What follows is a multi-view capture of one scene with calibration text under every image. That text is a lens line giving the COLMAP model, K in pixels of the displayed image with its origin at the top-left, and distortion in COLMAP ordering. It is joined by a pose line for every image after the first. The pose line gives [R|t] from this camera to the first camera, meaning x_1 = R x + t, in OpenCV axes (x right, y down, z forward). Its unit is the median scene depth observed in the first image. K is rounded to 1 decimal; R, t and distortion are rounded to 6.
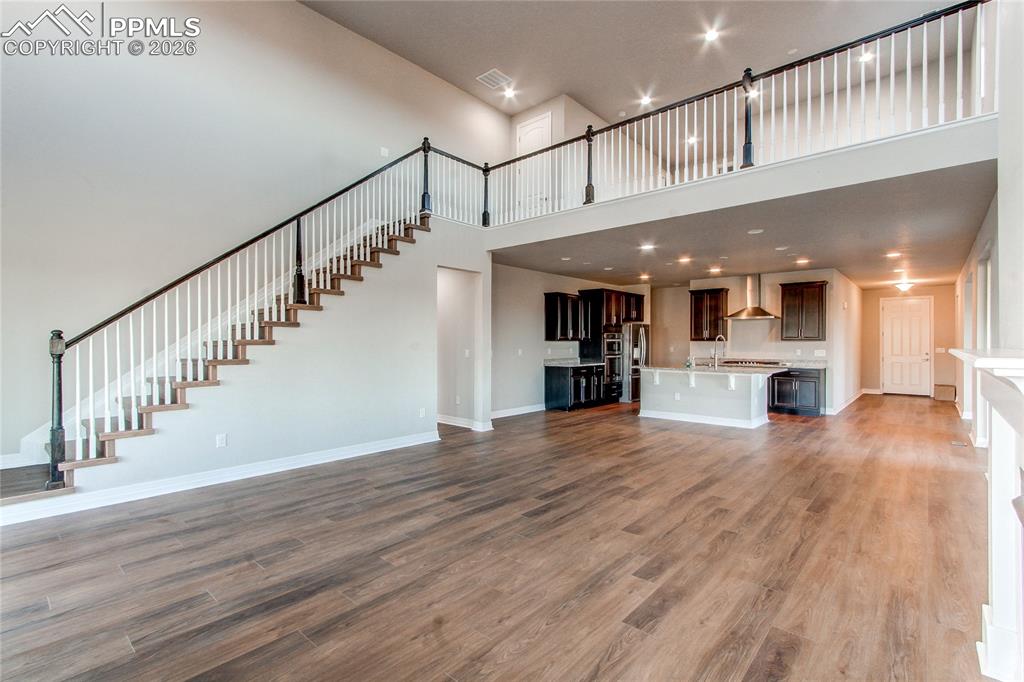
lens RADIAL K [[470.0, 0, 495.1], [0, 470.0, 346.9], [0, 0, 1]] dist [-0.000704, 0.002734]
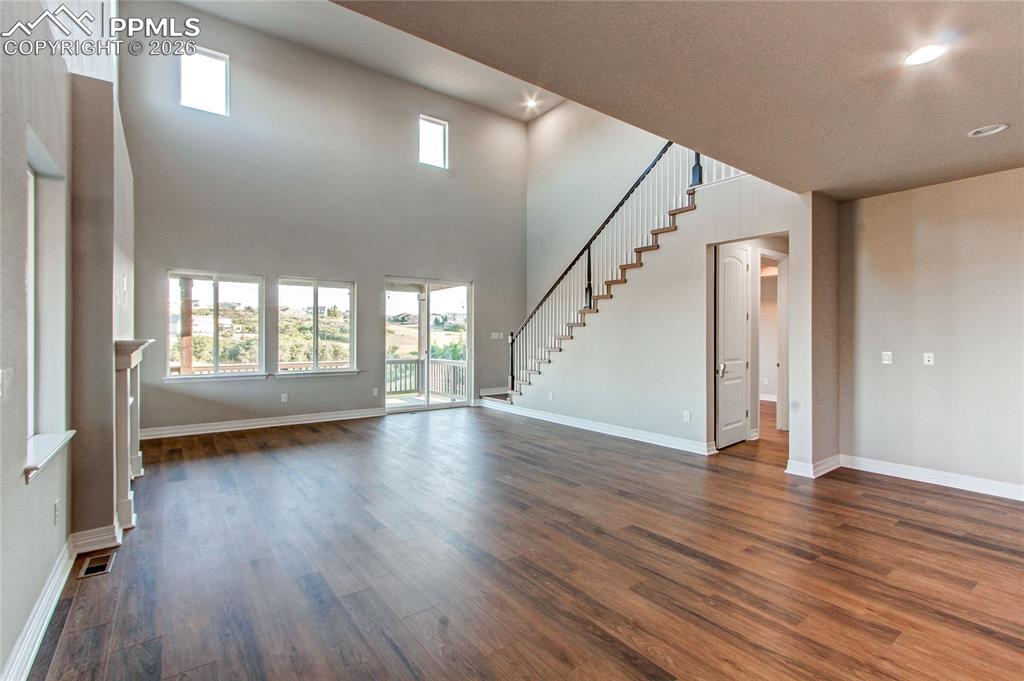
lens RADIAL K [[470.0, 0, 513.6], [0, 470.0, 340.9], [0, 0, 1]] dist [-0.000704, 0.002734]
pose [[-0.185960, 0.005671, -0.982541, 0.609776], [-0.010592, 0.999914, 0.007776, -0.005062], [0.982500, 0.011854, -0.185884, 0.660611]]
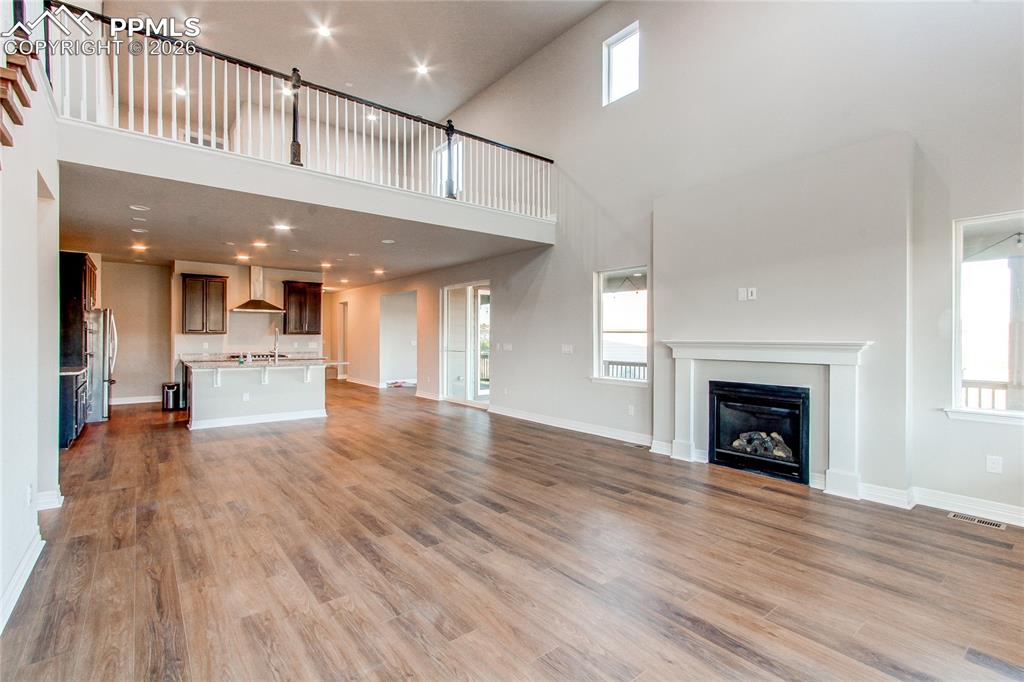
lens RADIAL K [[470.0, 0, 515.7], [0, 470.0, 344.6], [0, 0, 1]] dist [-0.000704, 0.002734]
pose [[0.153028, -0.015032, 0.988107, -0.408894], [0.005365, 0.999882, 0.014381, -0.002903], [-0.988207, 0.003101, 0.153091, 0.373525]]
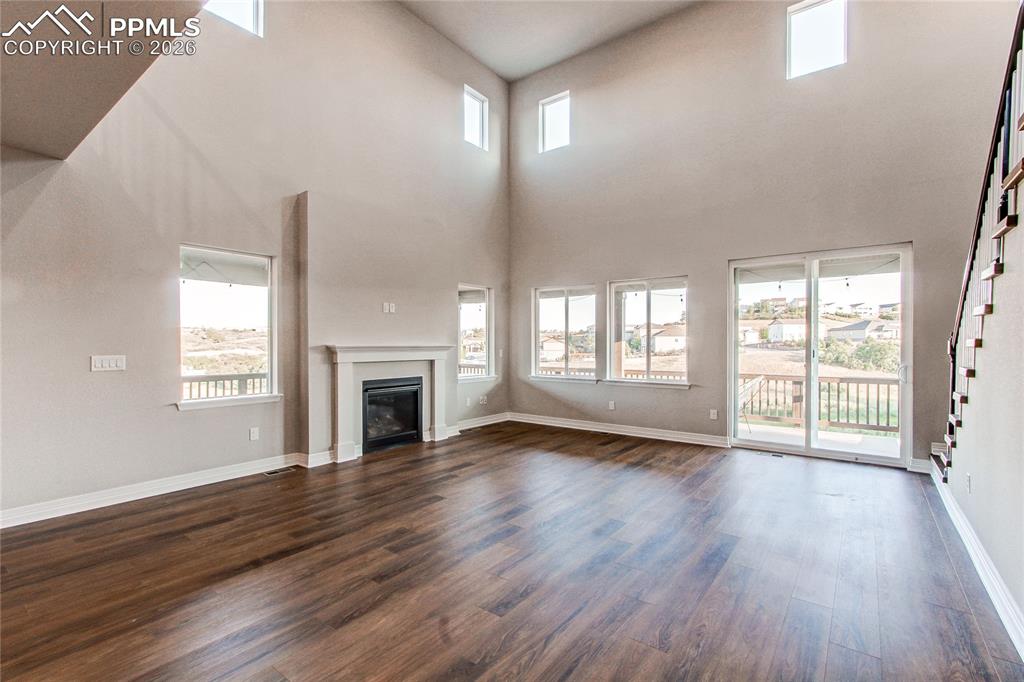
lens RADIAL K [[470.0, 0, 496.0], [0, 470.0, 345.3], [0, 0, 1]] dist [-0.000704, 0.002734]
pose [[-0.996861, 0.000065, -0.079166, 0.099425], [-0.000765, 0.999945, 0.010462, -0.005026], [0.079162, 0.010490, -0.996807, 0.921072]]
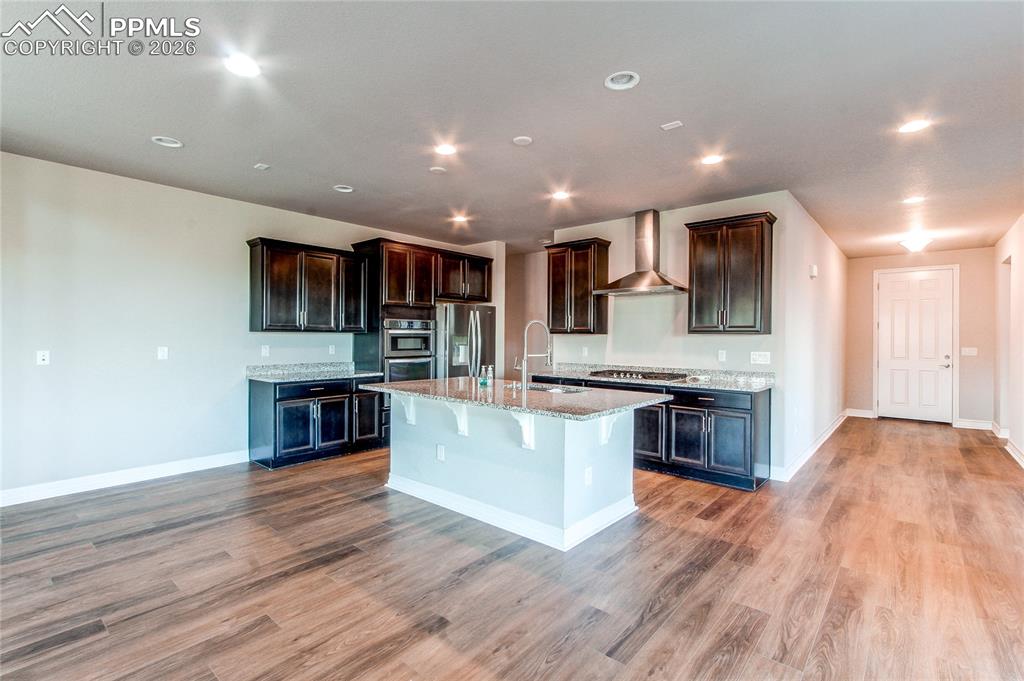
lens RADIAL K [[470.0, 0, 504.5], [0, 470.0, 336.4], [0, 0, 1]] dist [-0.000704, 0.002734]
pose [[0.999782, 0.005801, 0.020067, 0.446089], [-0.005594, 0.999931, -0.010312, -0.004114], [-0.020125, 0.010198, 0.999745, 0.547129]]
